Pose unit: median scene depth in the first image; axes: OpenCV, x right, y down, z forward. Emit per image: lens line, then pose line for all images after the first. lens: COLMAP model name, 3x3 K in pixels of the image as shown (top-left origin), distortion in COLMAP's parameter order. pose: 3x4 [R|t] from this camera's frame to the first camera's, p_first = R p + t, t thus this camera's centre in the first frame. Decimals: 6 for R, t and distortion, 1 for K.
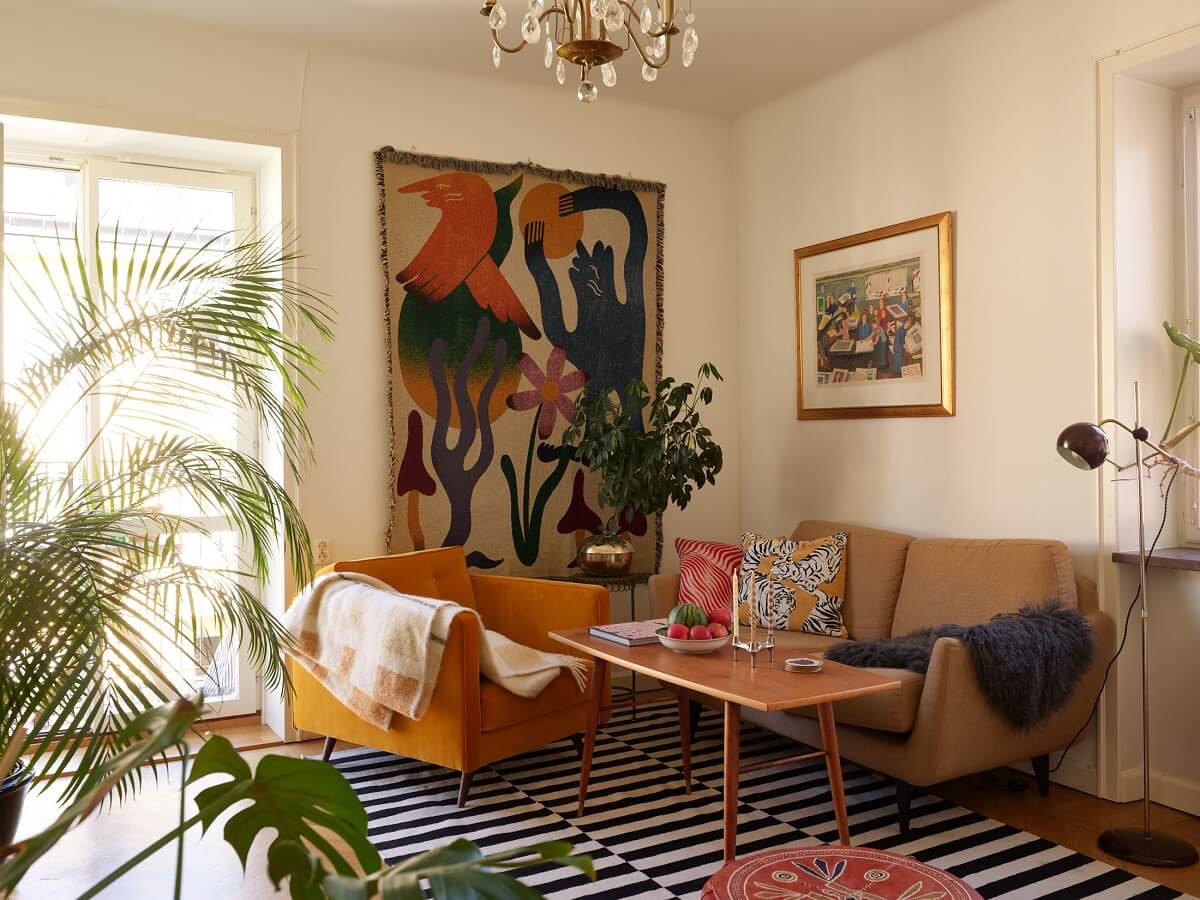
lens RADIAL K [[1032.5, 0, 600.0], [0, 1032.5, 450.0], [0, 0, 1]] dist [-0.046922, 0.047531]
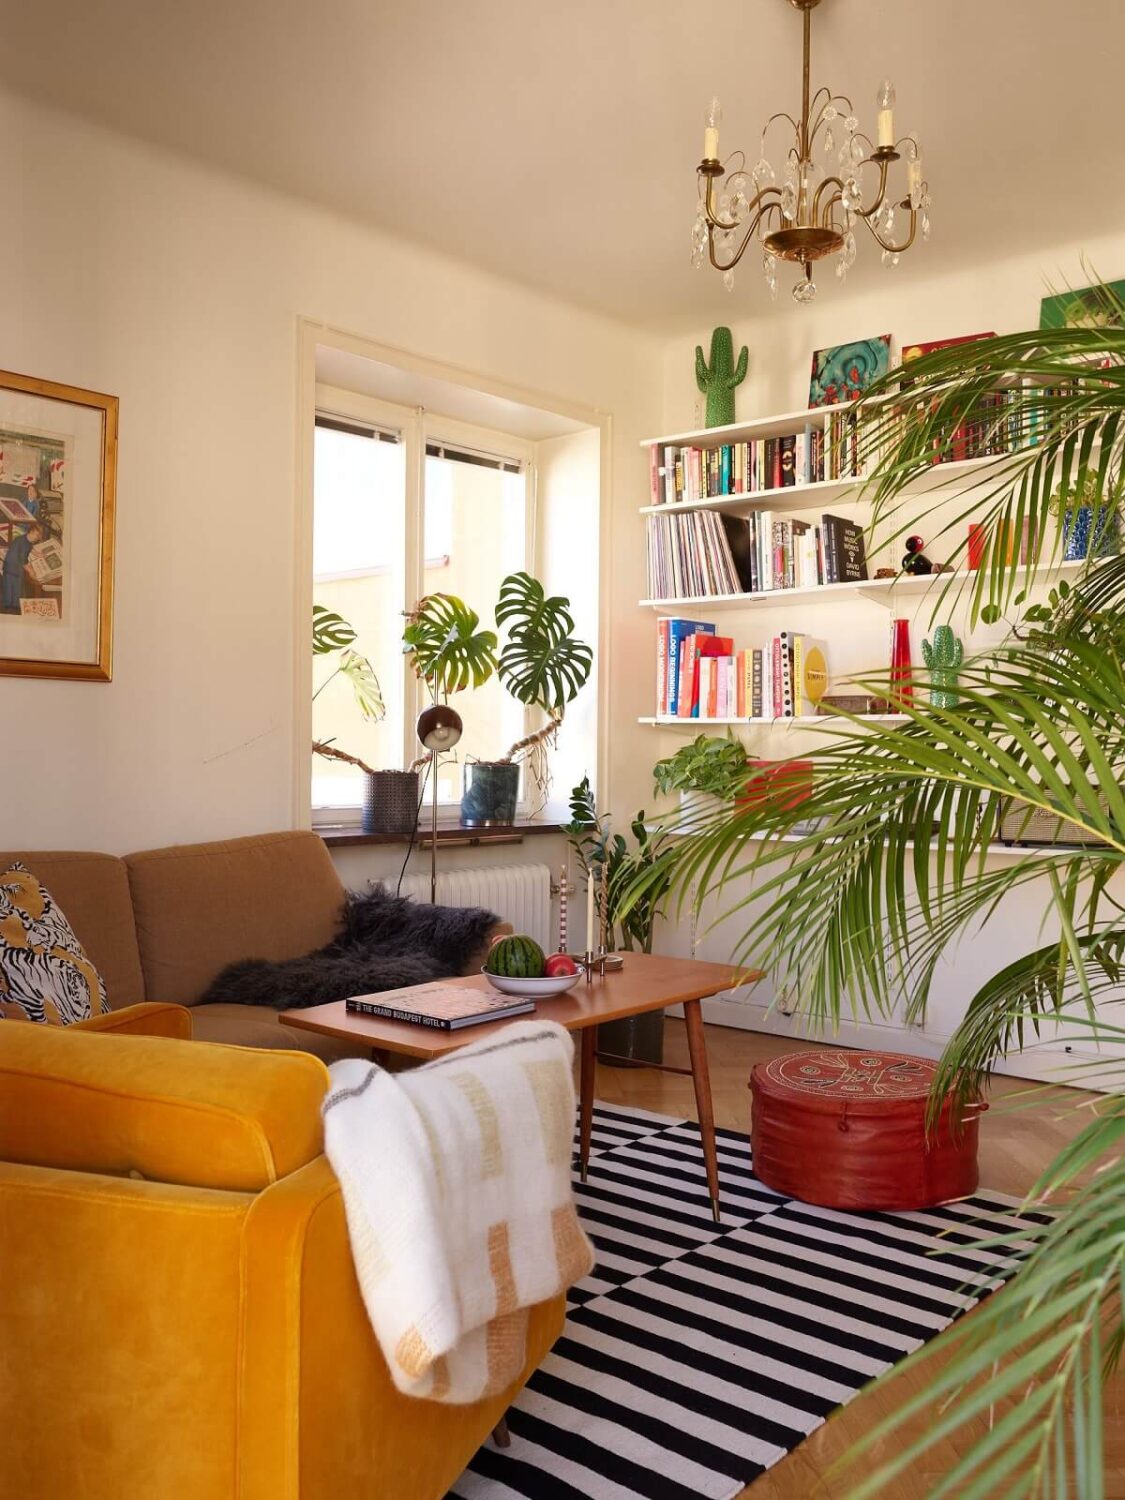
lens RADIAL K [[1290.6, 0, 562.5], [0, 1290.6, 750.0], [0, 0, 1]] dist [-0.046922, 0.047531]
pose [[-0.356777, 0.006528, 0.934167, -0.786190], [0.002814, 0.999979, -0.005914, 0.025669], [-0.934185, 0.000519, -0.356788, 1.340940]]
